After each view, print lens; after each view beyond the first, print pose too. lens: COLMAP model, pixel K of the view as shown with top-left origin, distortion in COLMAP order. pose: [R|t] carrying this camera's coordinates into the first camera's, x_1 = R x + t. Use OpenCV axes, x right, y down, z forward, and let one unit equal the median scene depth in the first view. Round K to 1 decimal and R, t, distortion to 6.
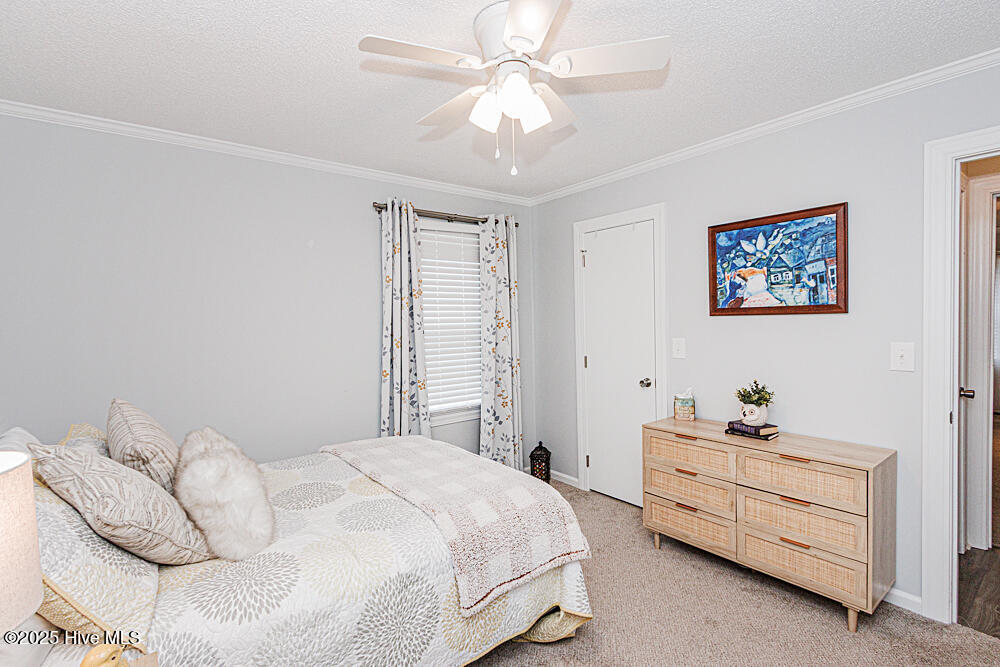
lens RADIAL K [[465.5, 0, 487.0], [0, 465.5, 332.3], [0, 0, 1]] dist [0.002458, 0.000002]
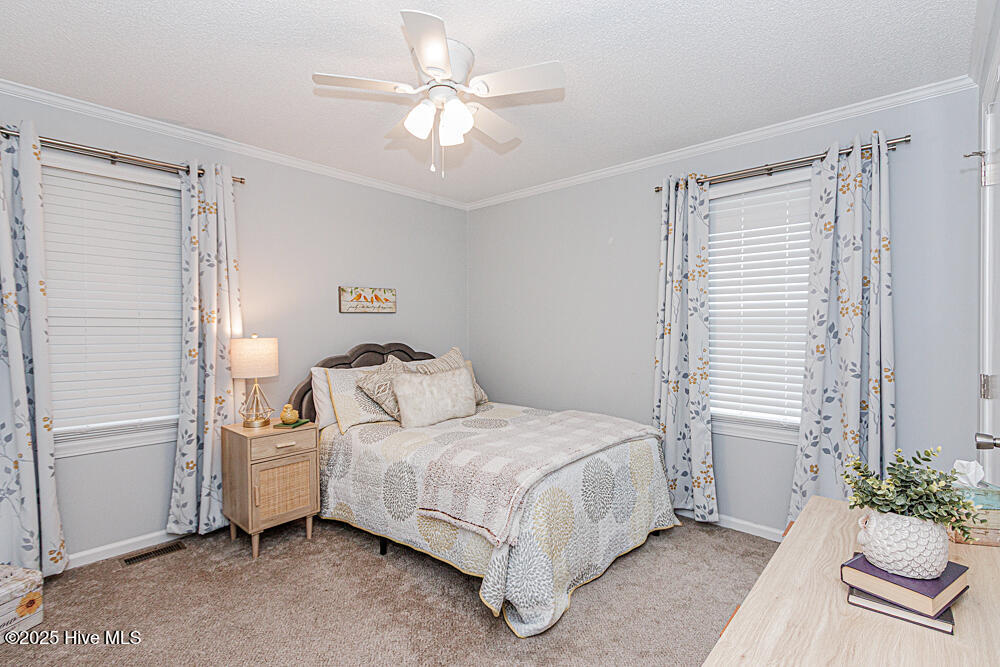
lens RADIAL K [[465.5, 0, 487.0], [0, 465.5, 332.3], [0, 0, 1]] dist [0.002458, 0.000002]
pose [[0.177195, 0.035443, -0.983537, 0.642778], [-0.032147, 0.999026, 0.030210, 0.010817], [0.983651, 0.026265, 0.178162, 0.451949]]
